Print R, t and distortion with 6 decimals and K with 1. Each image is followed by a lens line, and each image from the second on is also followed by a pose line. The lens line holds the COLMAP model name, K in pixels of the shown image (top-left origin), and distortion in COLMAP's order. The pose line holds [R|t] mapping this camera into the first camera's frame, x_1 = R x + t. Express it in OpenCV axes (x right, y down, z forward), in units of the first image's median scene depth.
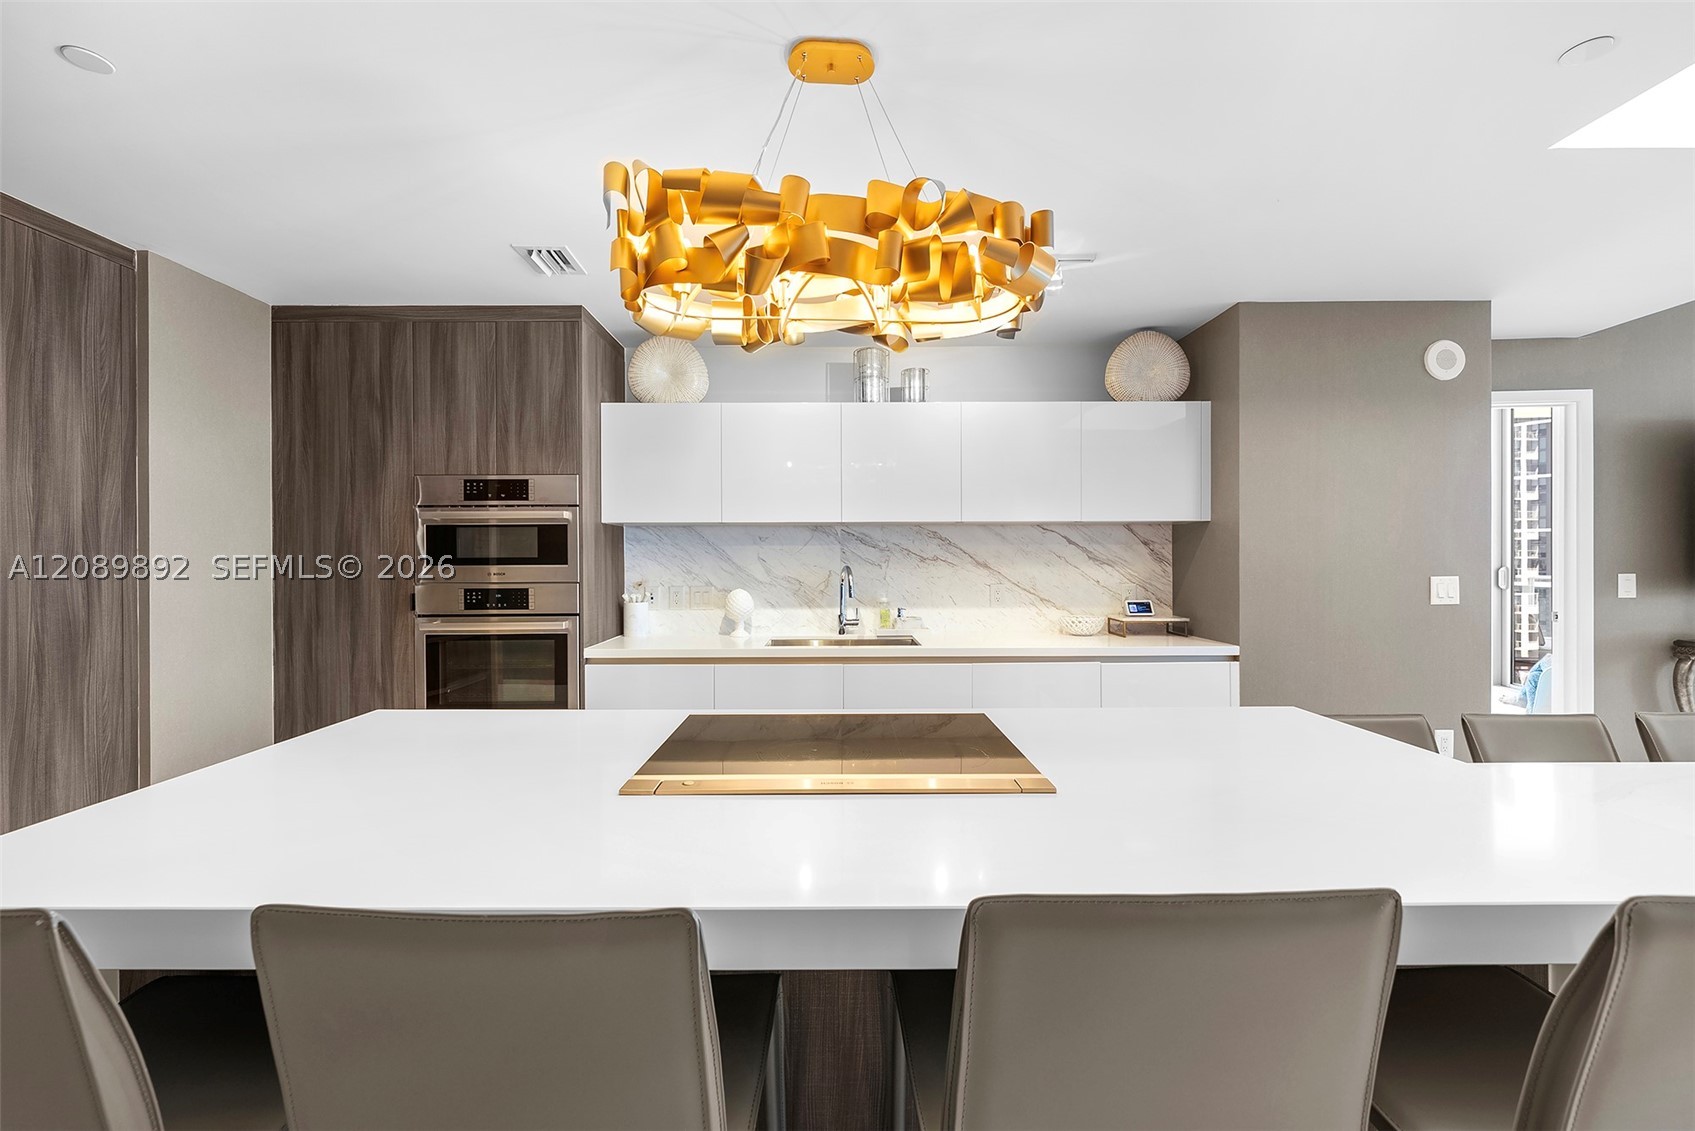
lens RADIAL K [[643.0, 0, 845.1], [0, 643.0, 561.4], [0, 0, 1]] dist [0.000810, 0.000100]
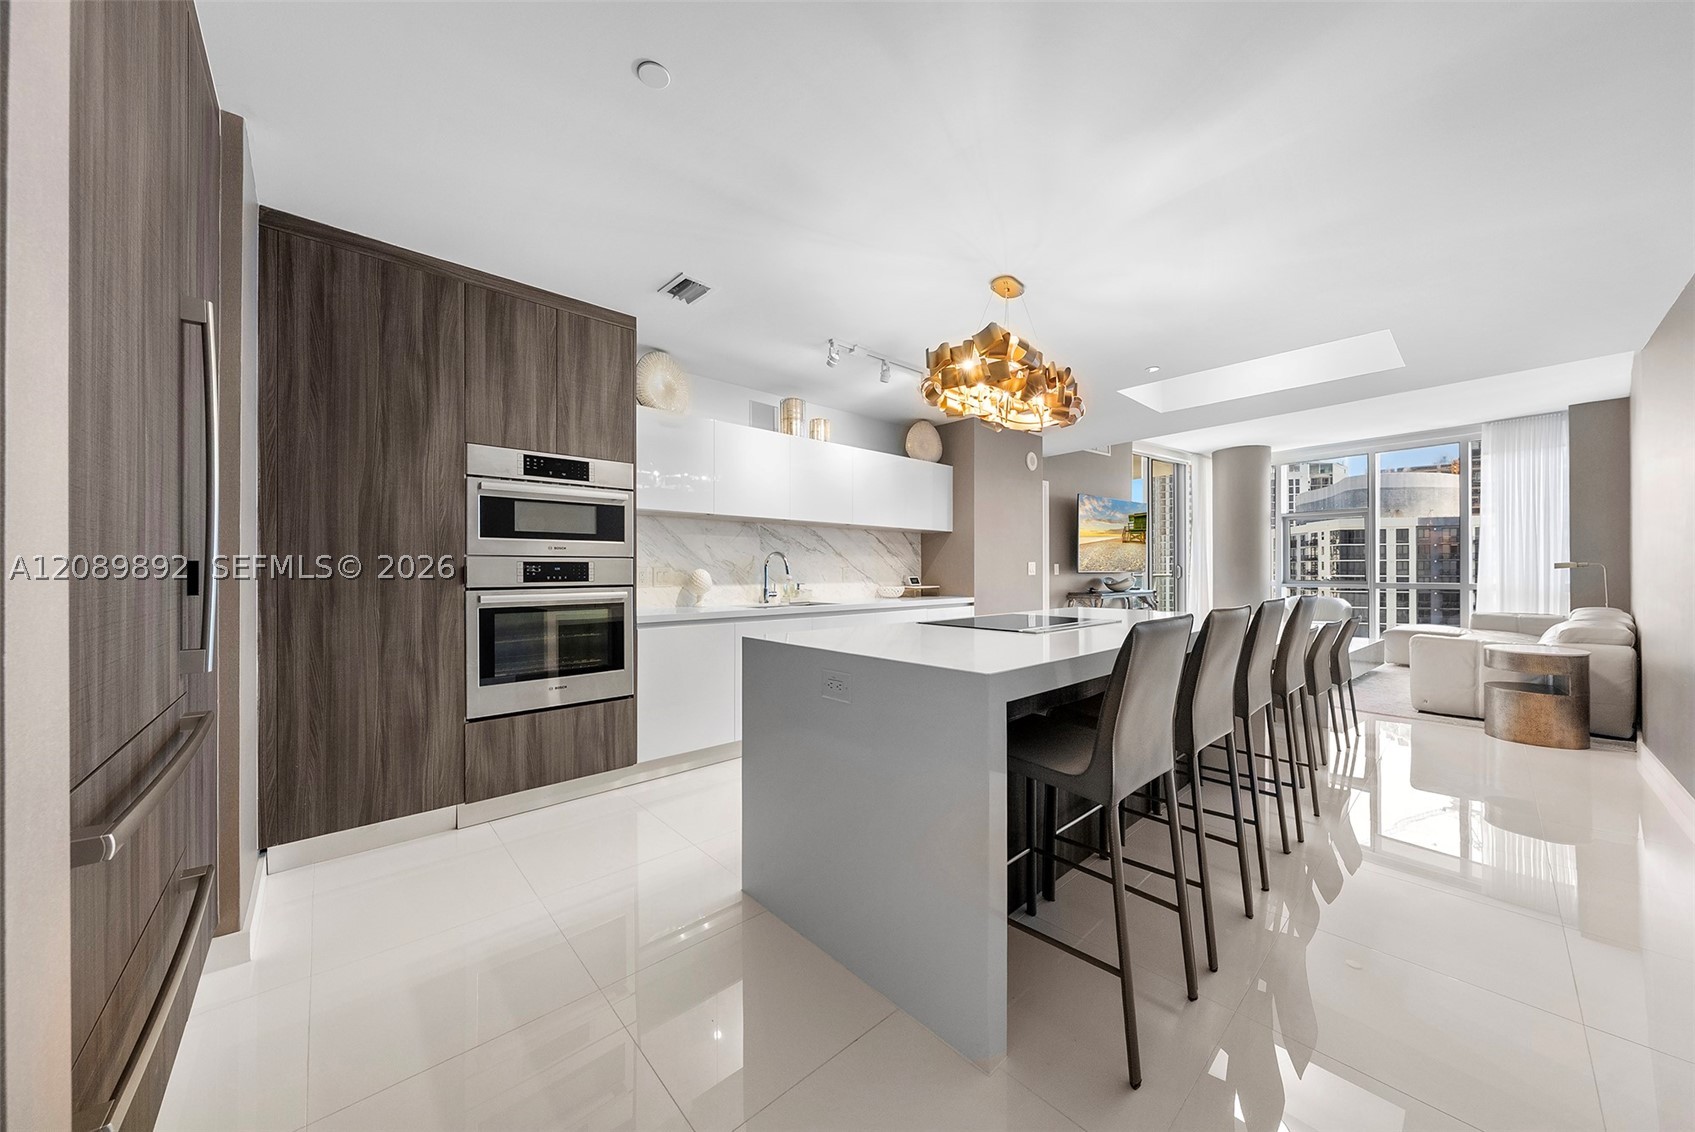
lens RADIAL K [[584.2, 0, 848.3], [0, 584.2, 568.4], [0, 0, 1]] dist [0.000258, -0.000154]
pose [[0.739007, 0.005303, 0.673676, -0.833210], [0.004597, 0.999906, -0.012914, 0.067675], [-0.673682, 0.012641, 0.738914, -0.026414]]
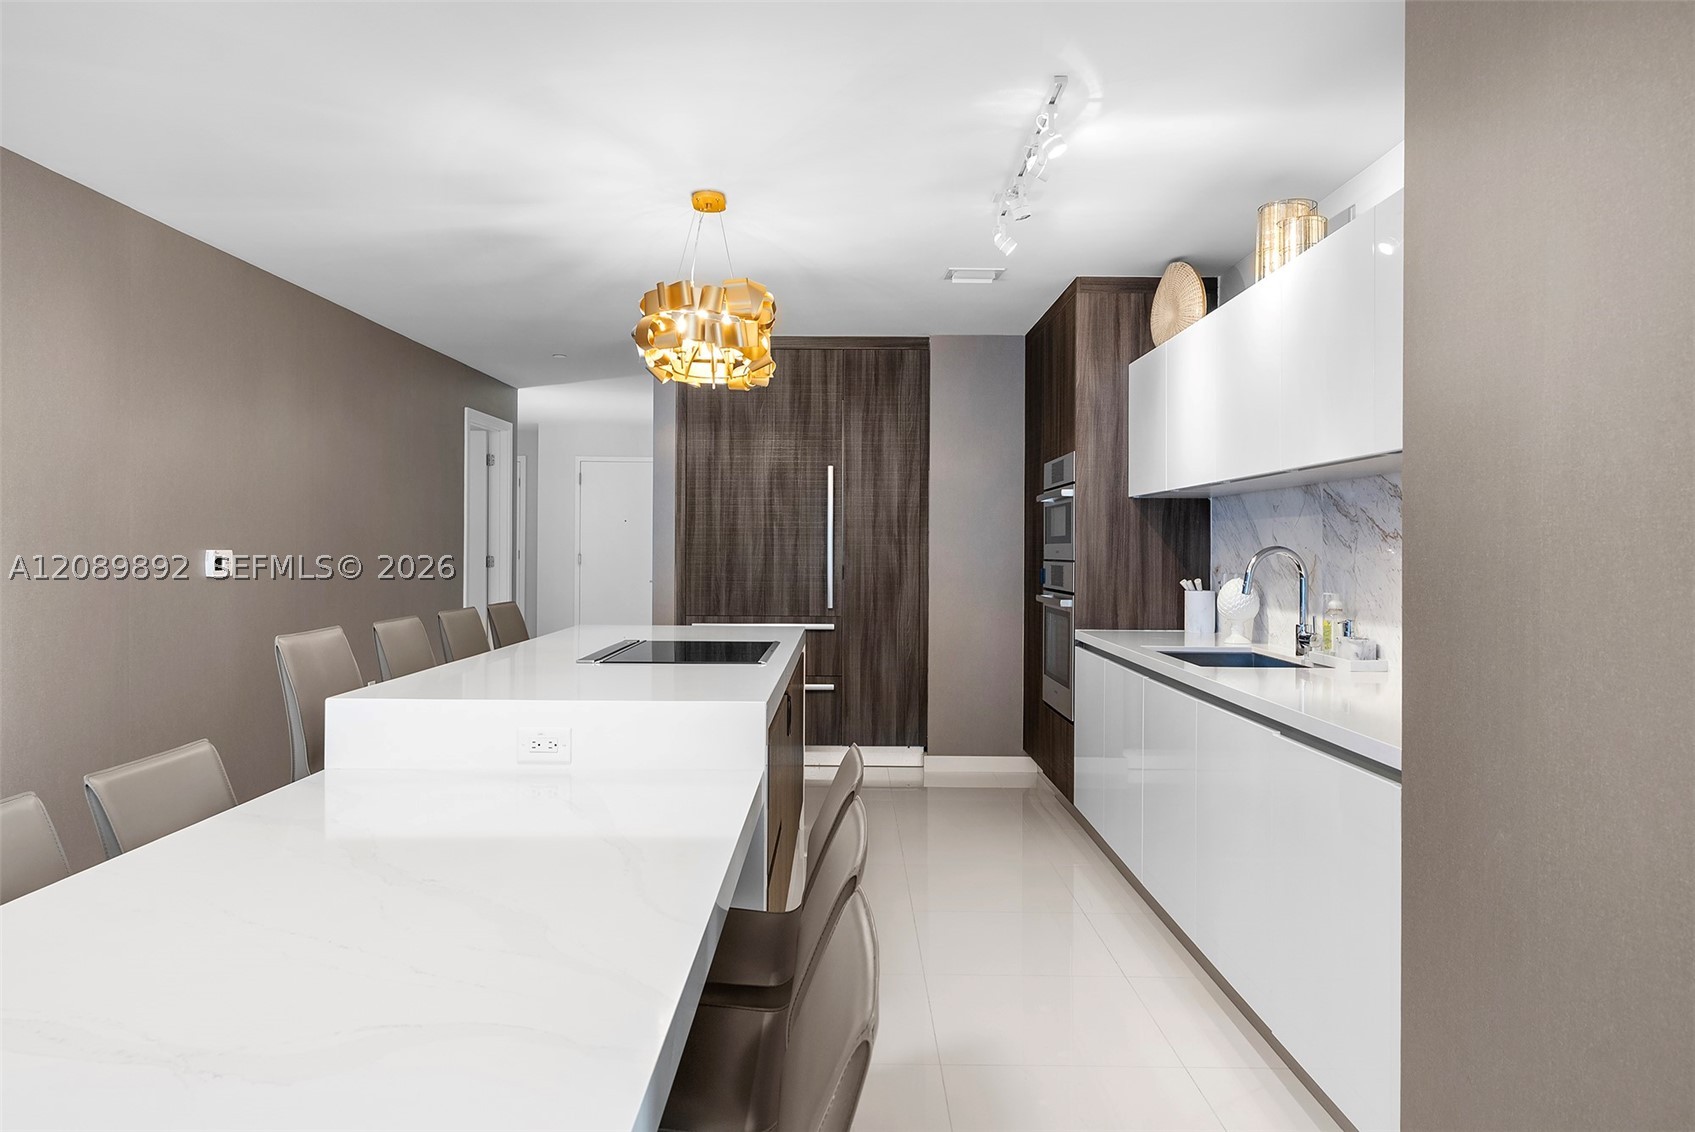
lens RADIAL K [[1152.4, 0, 847.9], [0, 1152.4, 556.6], [0, 0, 1]] dist [0.004468, 0.004764]
pose [[0.017591, 0.006769, -0.999822, 1.384882], [-0.014767, 0.999870, 0.006509, 0.021127], [0.999736, 0.014650, 0.017689, 0.650646]]
